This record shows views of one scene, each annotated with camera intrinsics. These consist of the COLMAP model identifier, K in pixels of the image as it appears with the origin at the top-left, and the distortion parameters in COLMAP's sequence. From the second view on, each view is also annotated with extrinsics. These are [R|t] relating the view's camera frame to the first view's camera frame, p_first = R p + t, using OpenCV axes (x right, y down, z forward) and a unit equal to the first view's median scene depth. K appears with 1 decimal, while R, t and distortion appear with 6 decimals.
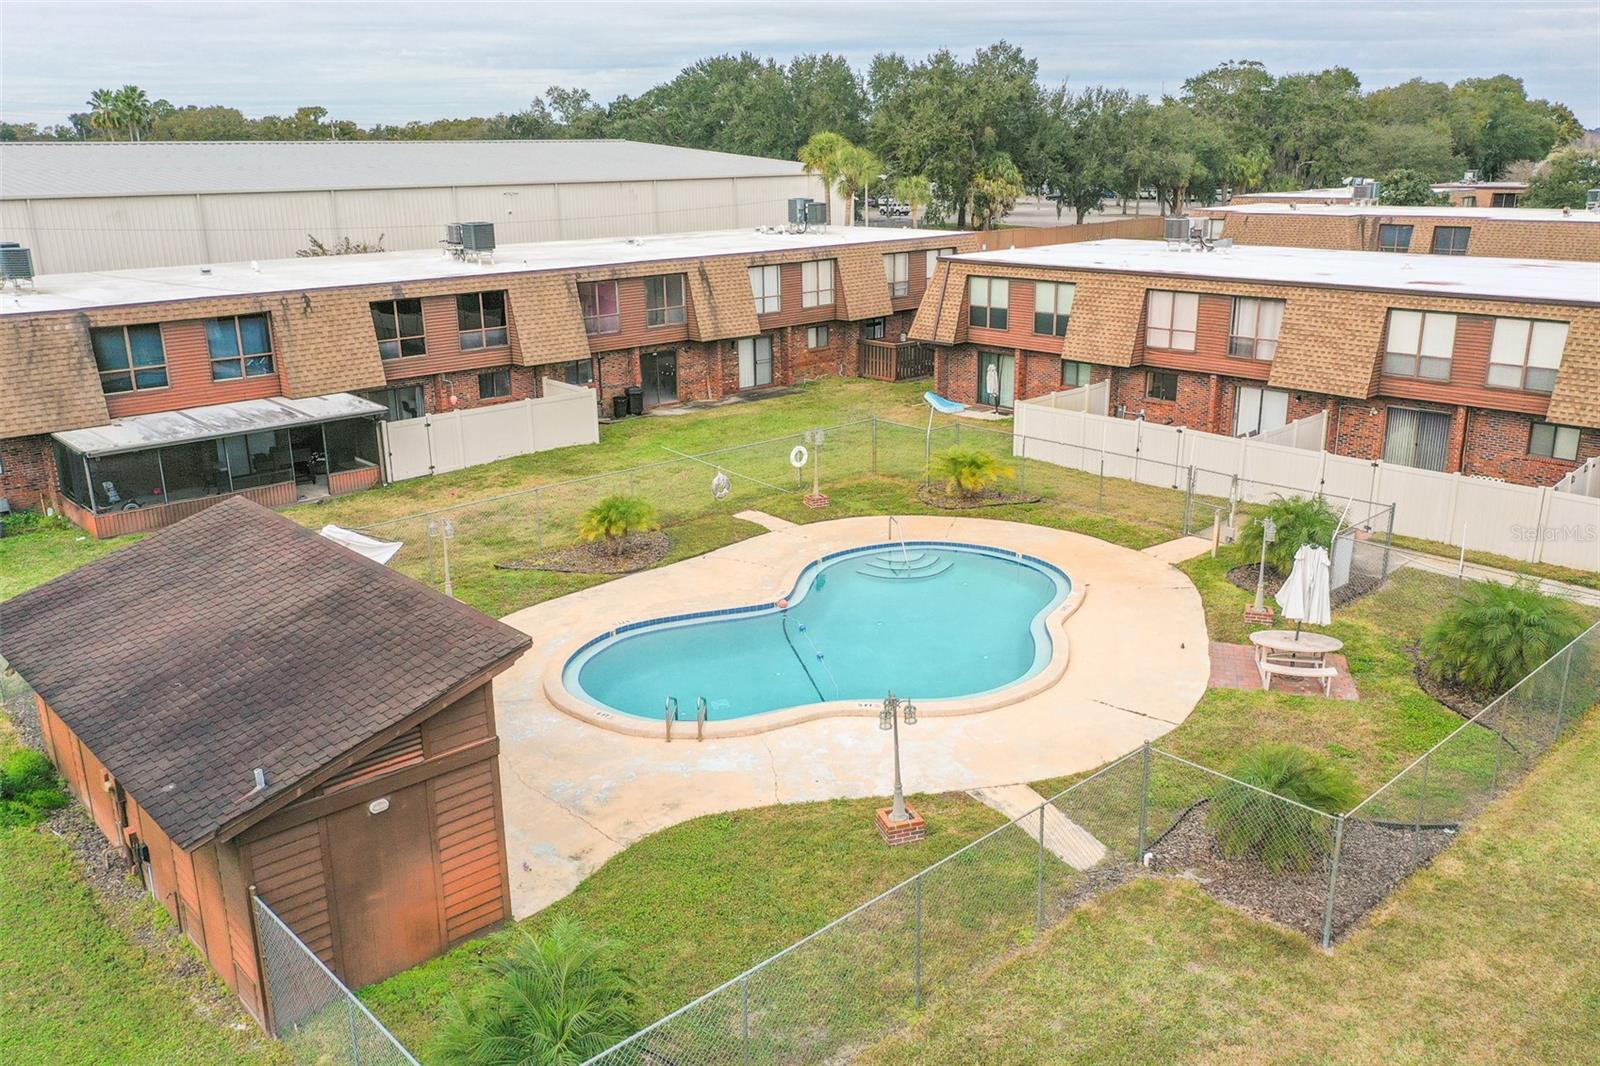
lens RADIAL K [[1260.0, 0, 793.7], [0, 1260.0, 524.8], [0, 0, 1]] dist [0.009160, -0.002337]
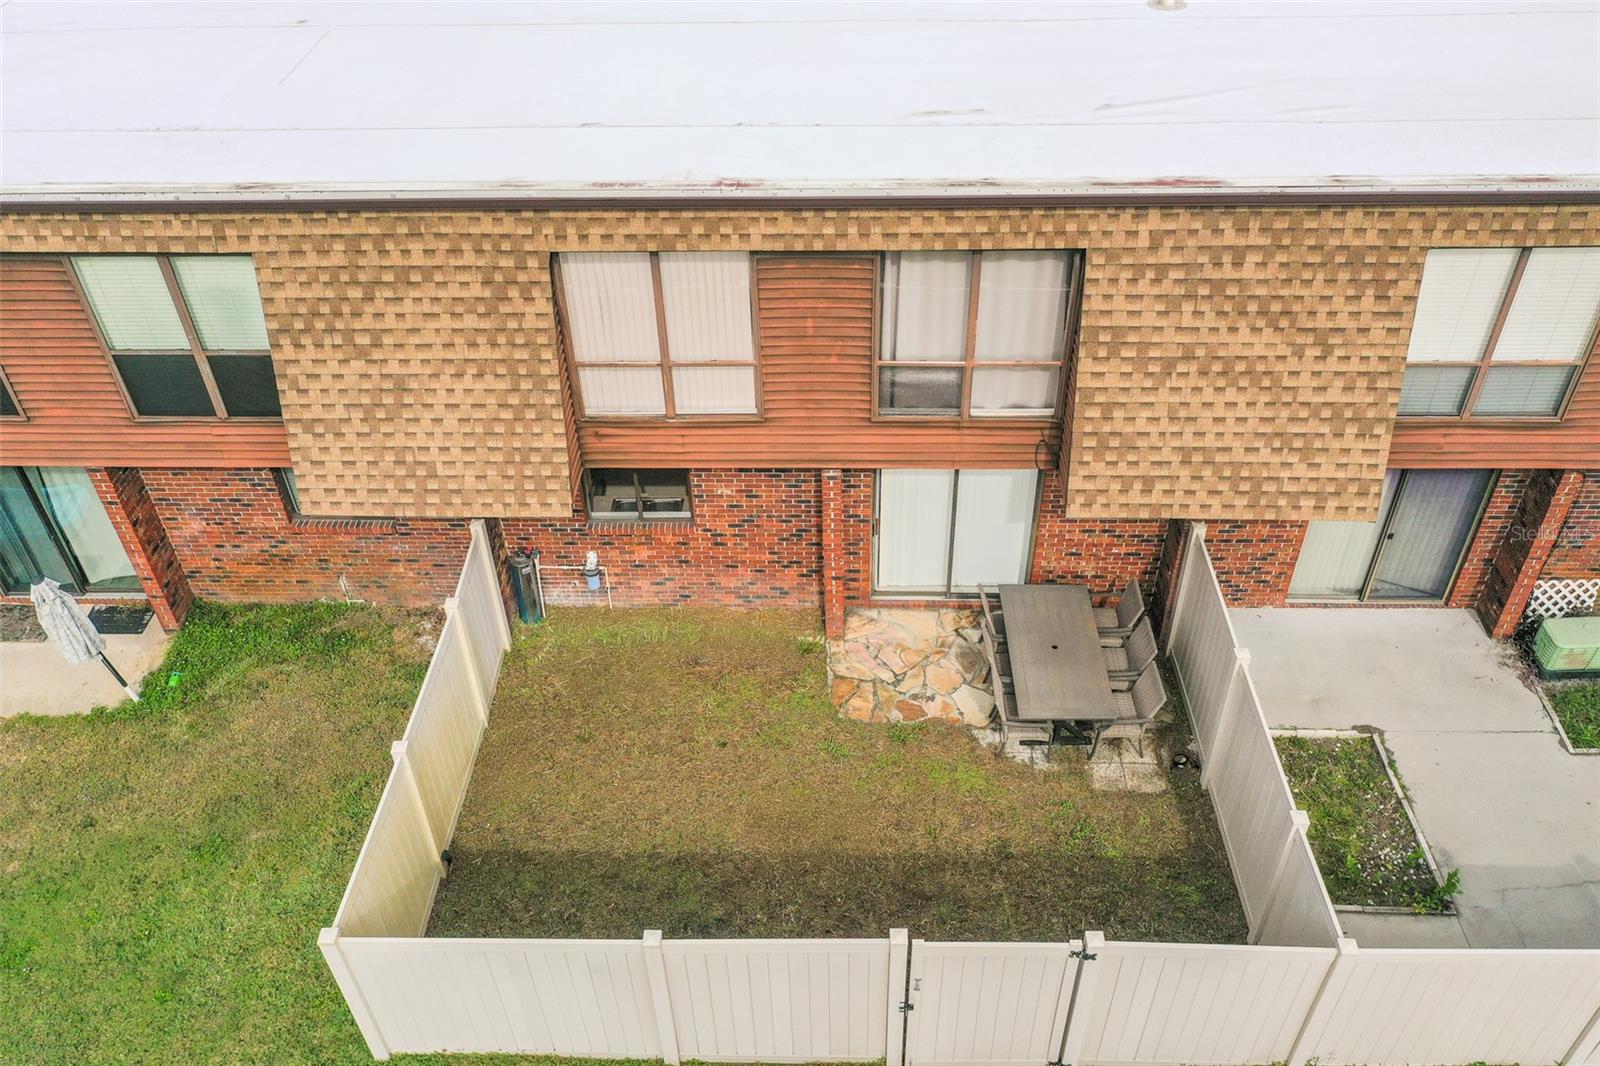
lens RADIAL K [[1260.0, 0, 804.1], [0, 1260.0, 530.2], [0, 0, 1]] dist [0.009160, -0.002337]
pose [[0.695816, -0.455594, 0.555225, 0.155266], [0.216627, 0.870183, 0.442555, -0.278031], [-0.684772, -0.187660, 0.704181, 0.856529]]
